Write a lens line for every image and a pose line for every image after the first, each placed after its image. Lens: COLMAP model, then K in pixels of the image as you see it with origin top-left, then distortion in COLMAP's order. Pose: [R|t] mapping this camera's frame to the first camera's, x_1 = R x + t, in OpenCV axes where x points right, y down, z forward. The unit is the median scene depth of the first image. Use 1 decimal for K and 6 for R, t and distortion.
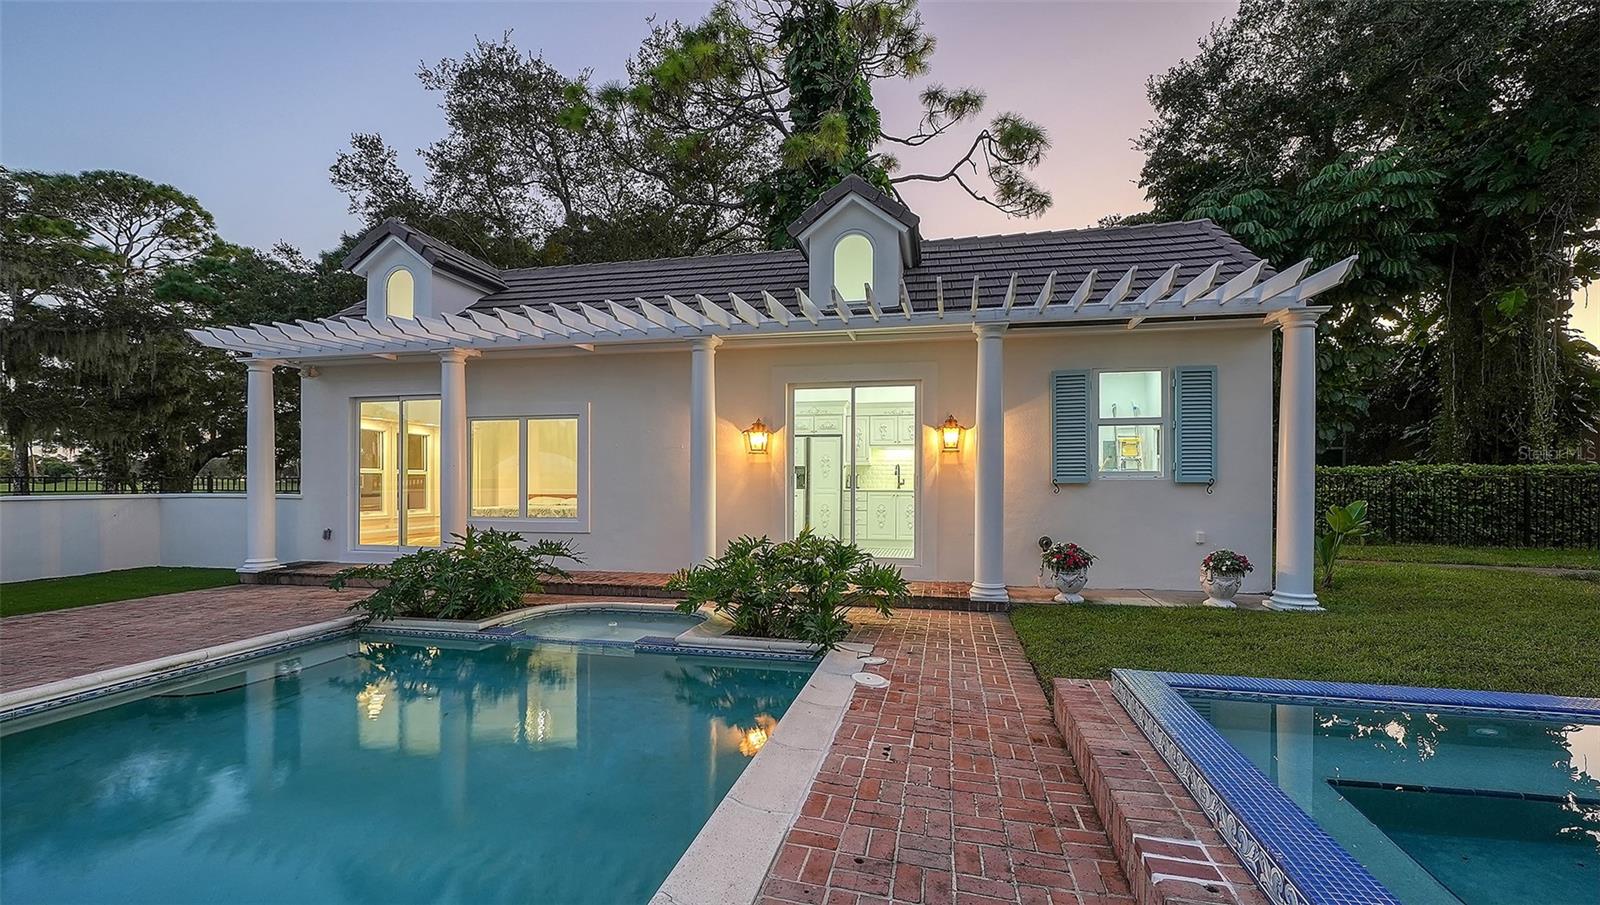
lens RADIAL K [[646.8, 0, 803.5], [0, 646.8, 464.9], [0, 0, 1]] dist [-0.007552, -0.000168]
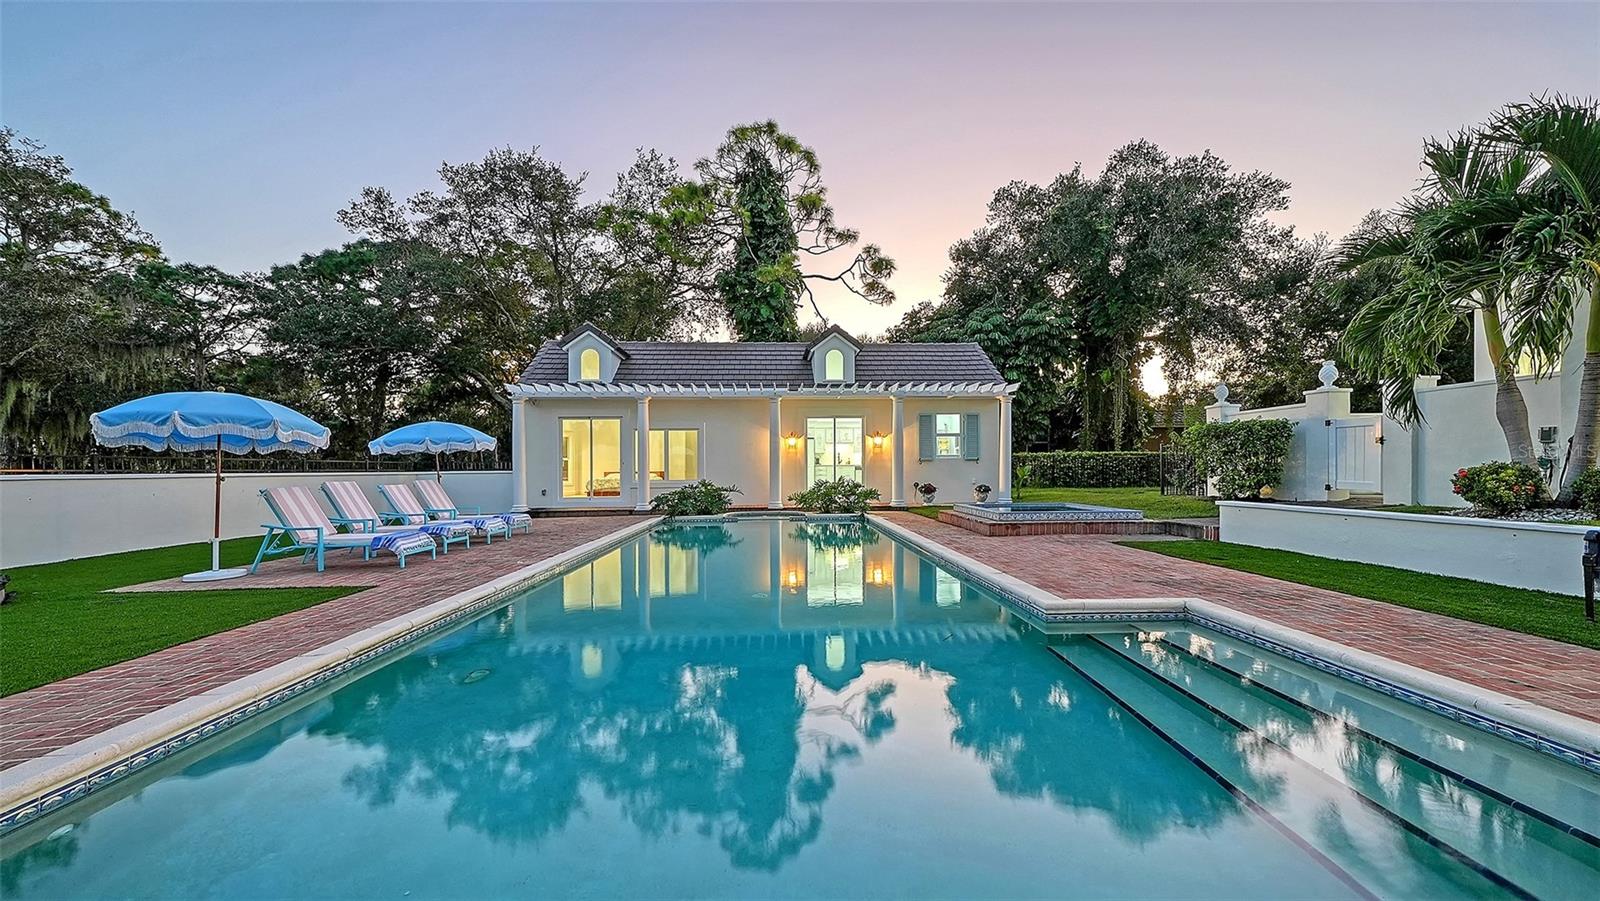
lens RADIAL K [[567.4, 0, 799.0], [0, 567.4, 454.9], [0, 0, 1]] dist [-0.000595, -0.000100]
pose [[0.968957, -0.004926, 0.247180, -0.315841], [0.004415, 0.999987, 0.002622, 0.000990], [-0.247190, -0.001449, 0.968966, -0.519793]]
